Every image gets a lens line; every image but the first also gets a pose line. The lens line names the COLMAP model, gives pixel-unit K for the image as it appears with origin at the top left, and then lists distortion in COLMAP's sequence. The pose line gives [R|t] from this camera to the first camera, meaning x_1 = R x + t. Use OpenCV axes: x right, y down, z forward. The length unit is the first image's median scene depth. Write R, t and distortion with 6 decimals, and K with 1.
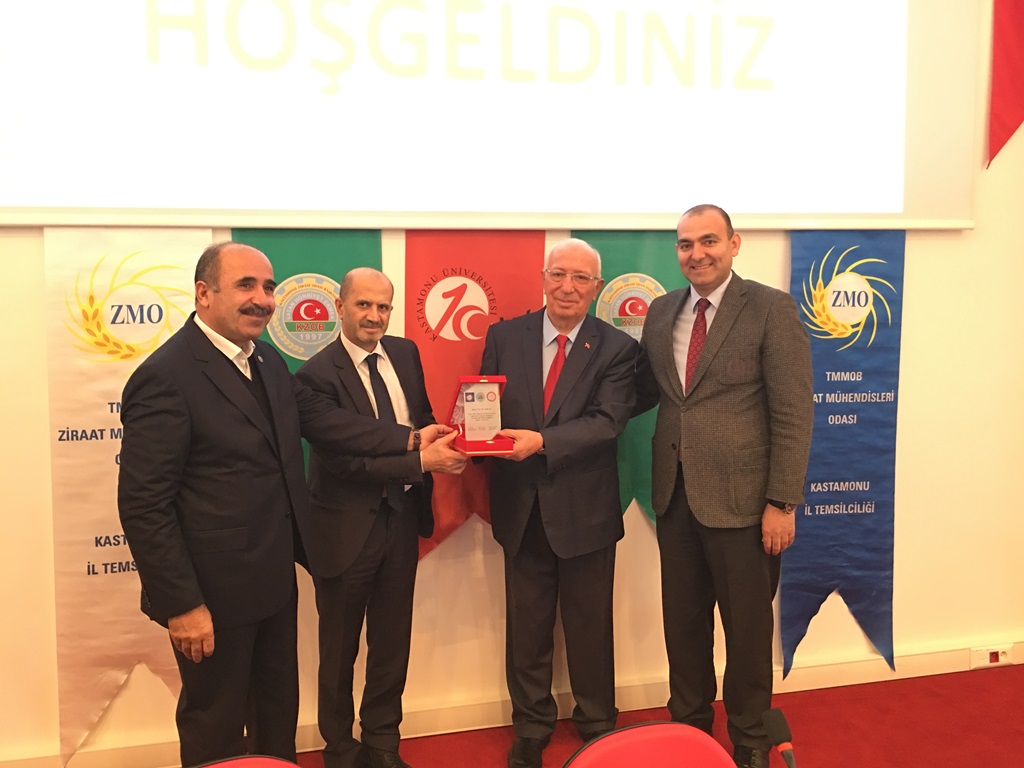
lens RADIAL K [[853.1, 0, 512.0], [0, 853.1, 384.0], [0, 0, 1]] dist [0.030930, -0.002598]
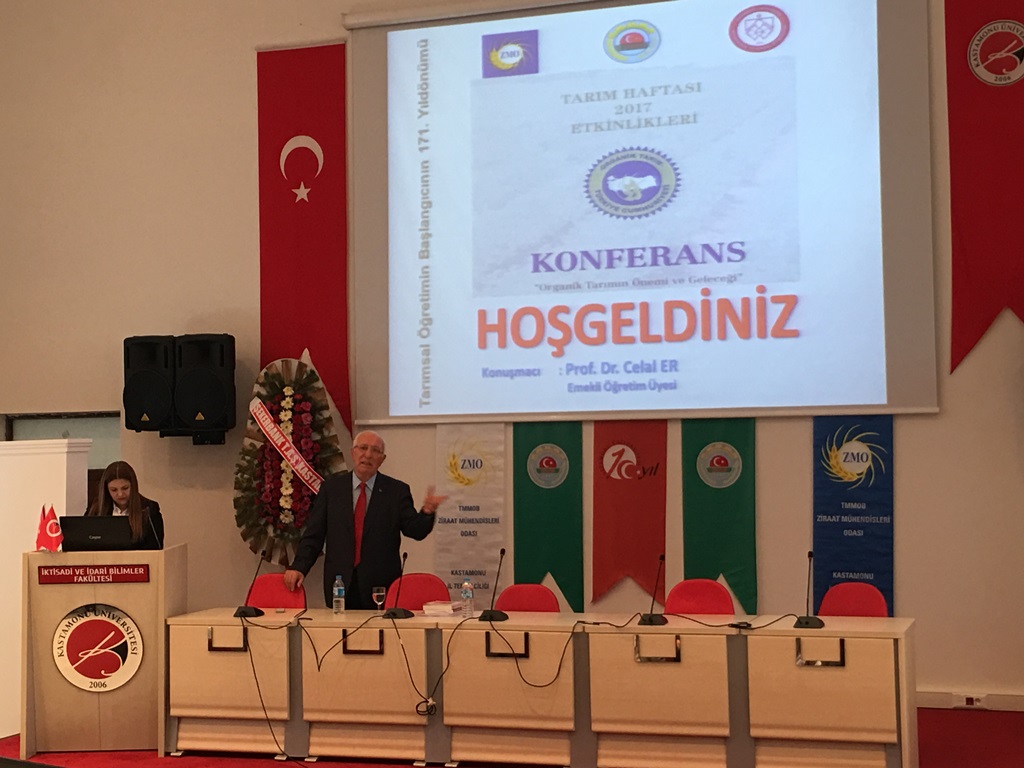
lens RADIAL K [[1664.2, 0, 512.0], [0, 1664.2, 384.0], [0, 0, 1]] dist [0.048434, -0.033191]
pose [[0.840226, -0.018160, -0.541932, 1.561401], [-0.048511, 0.992914, -0.108484, 0.135883], [0.540062, 0.117441, 0.833391, -1.990375]]
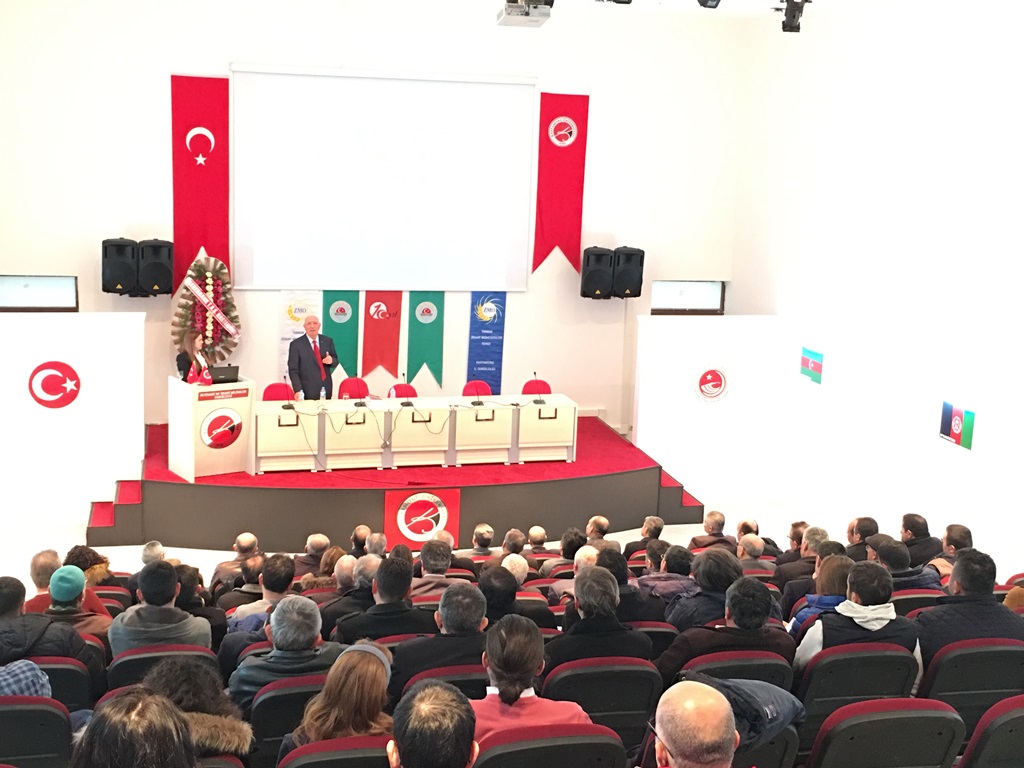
lens RADIAL K [[1398.9, 0, 512.0], [0, 1398.9, 384.0], [0, 0, 1]] dist [0.014569, -0.005419]
pose [[0.998320, 0.048387, 0.031860, 0.320281], [-0.051431, 0.993360, 0.102912, -0.398033], [-0.026669, -0.104378, 0.994180, -4.825170]]
